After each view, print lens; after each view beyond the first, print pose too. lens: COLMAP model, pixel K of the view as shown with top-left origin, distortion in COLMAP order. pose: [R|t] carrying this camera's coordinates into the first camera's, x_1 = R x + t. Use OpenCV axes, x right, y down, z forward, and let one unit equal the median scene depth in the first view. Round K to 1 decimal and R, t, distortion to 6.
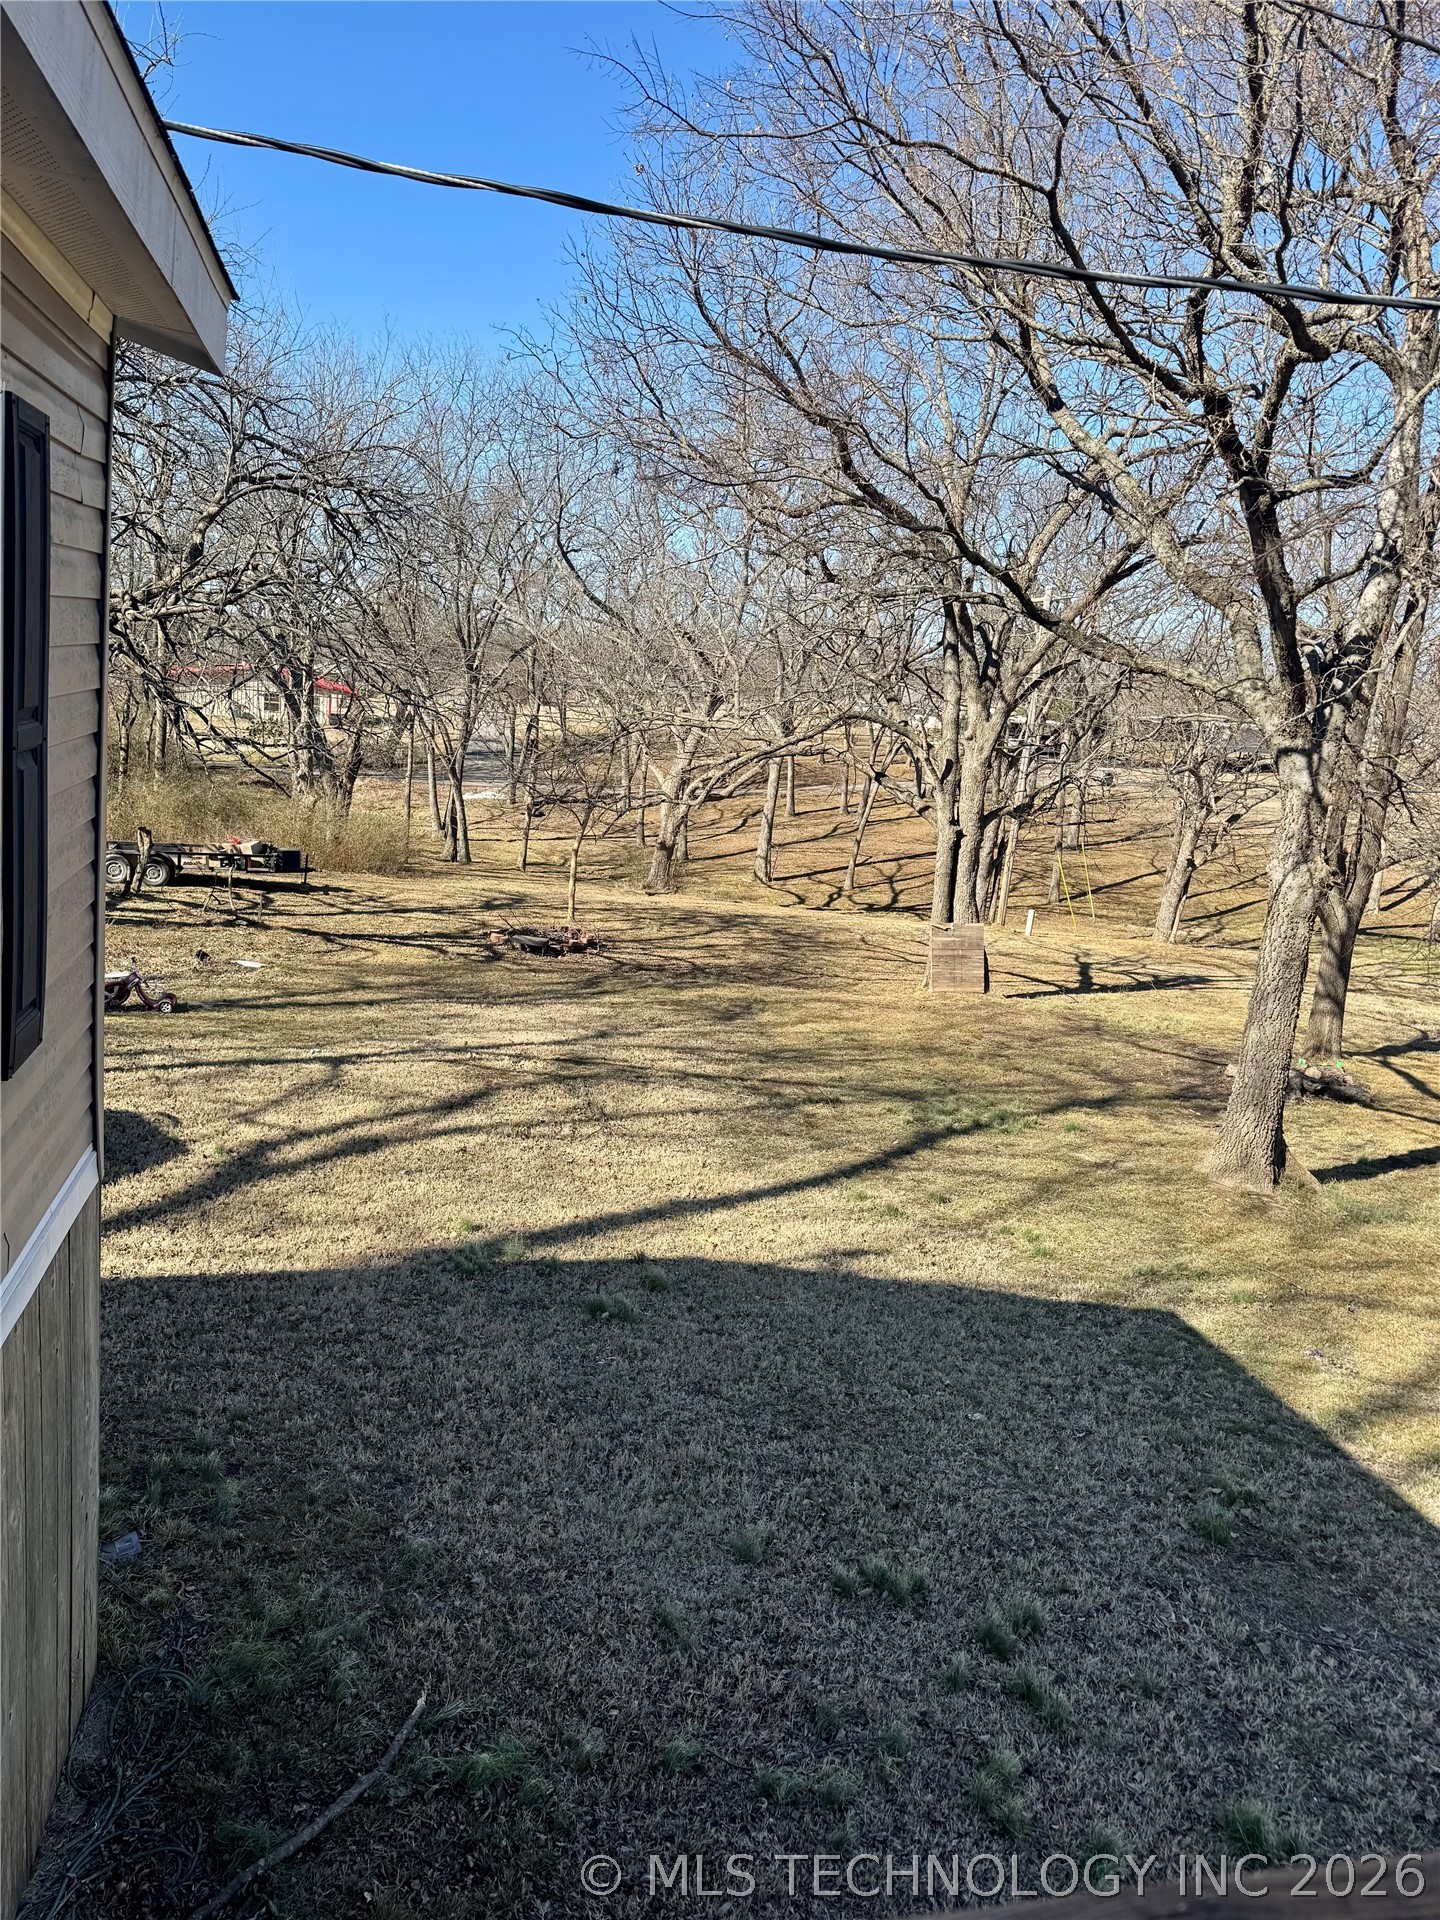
lens RADIAL K [[1360.1, 0, 720.0], [0, 1360.1, 960.0], [0, 0, 1]] dist [0.047370, -0.073479]
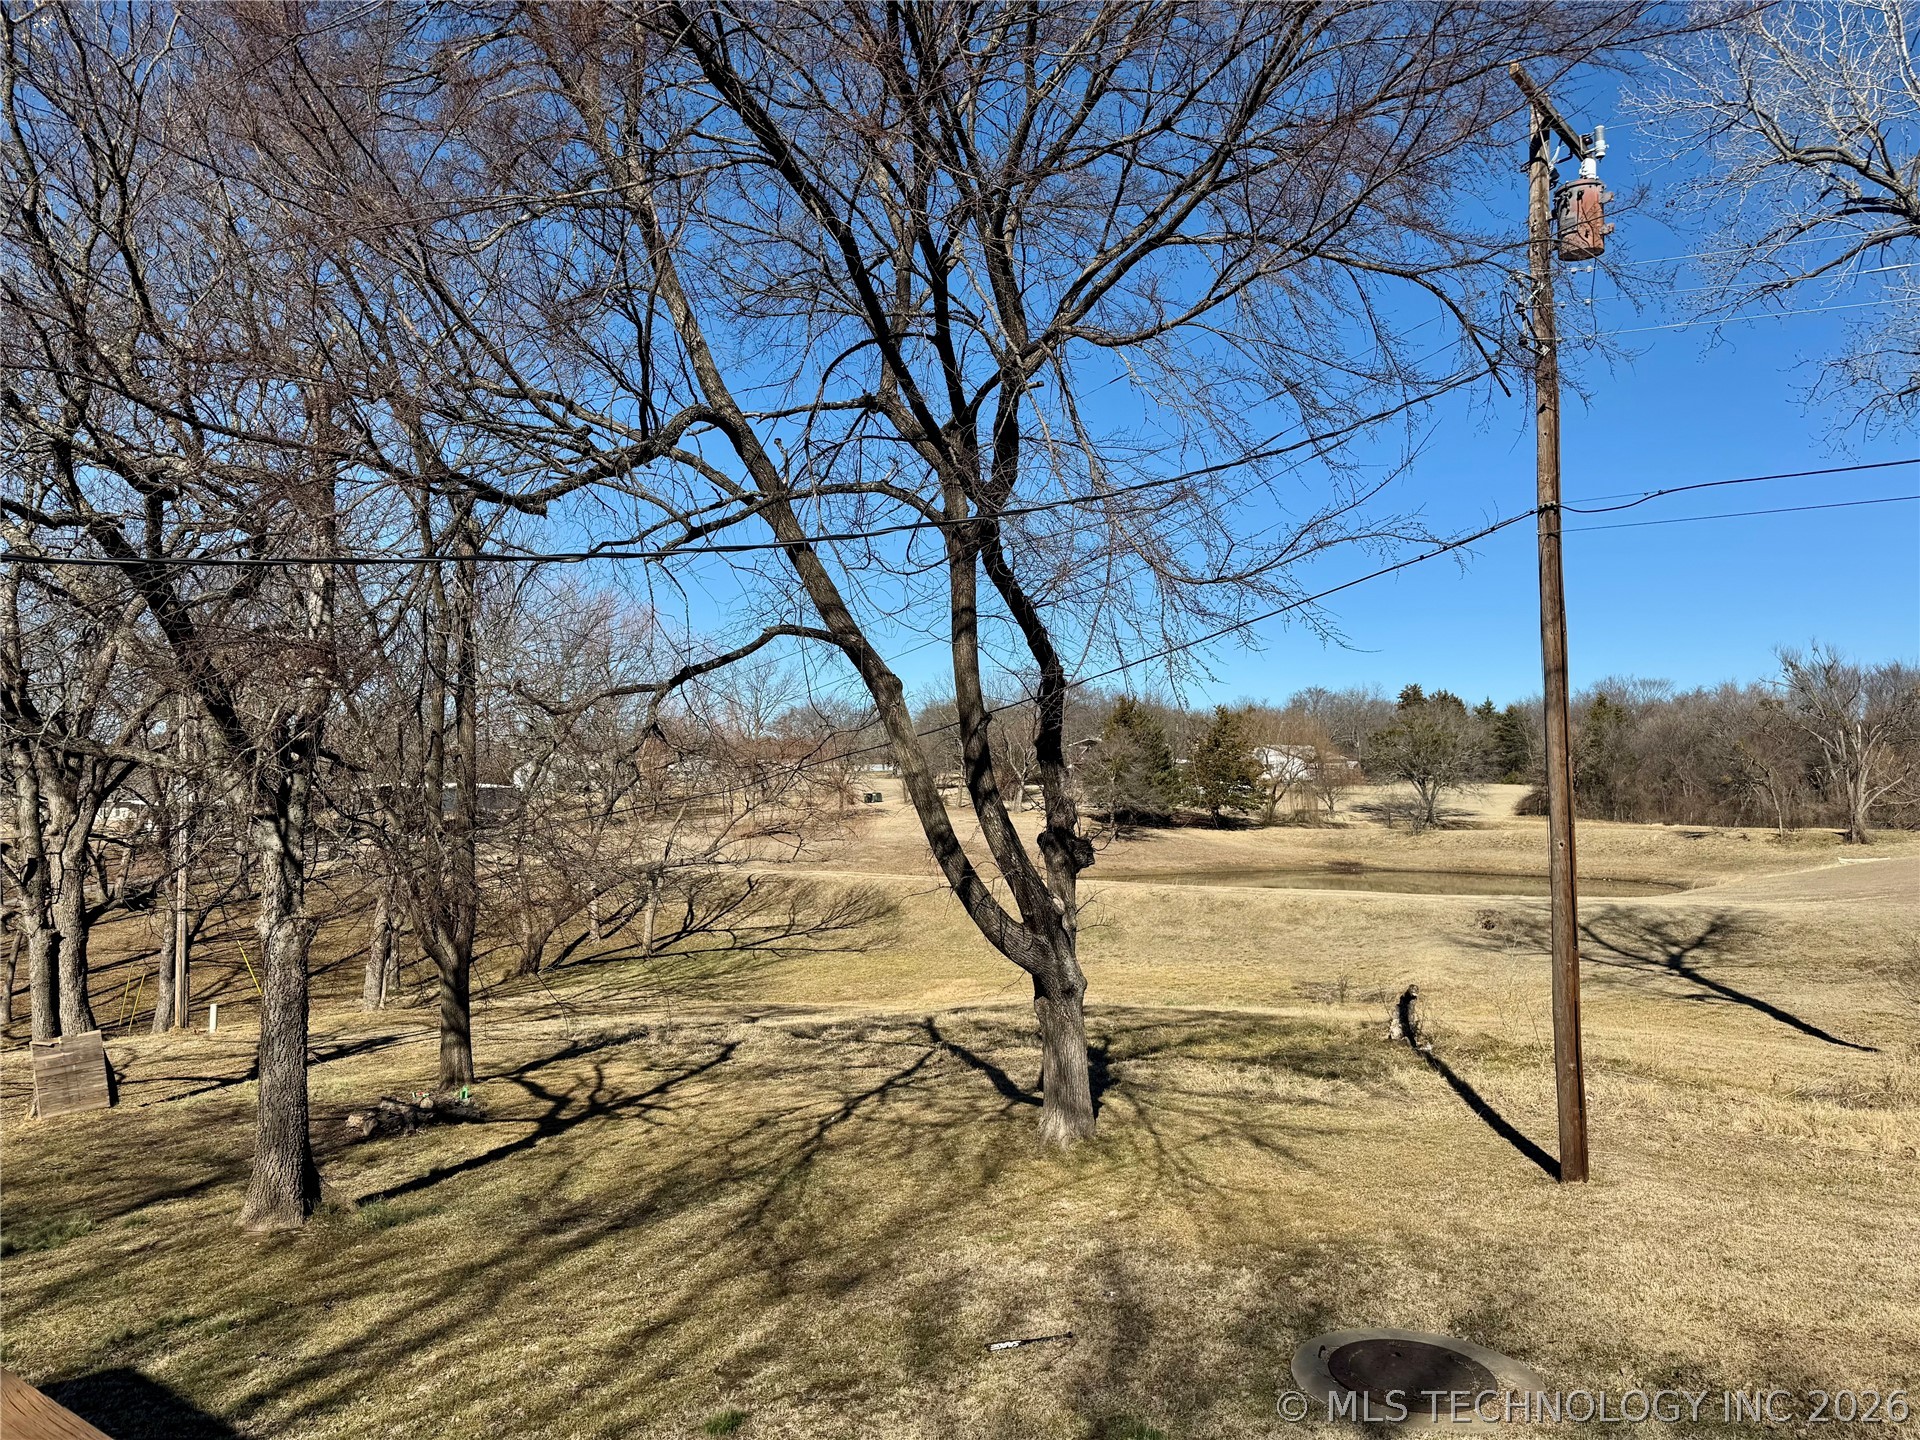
lens RADIAL K [[1360.1, 0, 960.0], [0, 1360.1, 720.0], [0, 0, 1]] dist [0.047370, -0.073479]
pose [[0.762484, -0.070759, 0.643126, 0.072907], [0.207288, 0.968323, -0.139221, 0.023850], [-0.612903, 0.239466, 0.752998, -0.115365]]
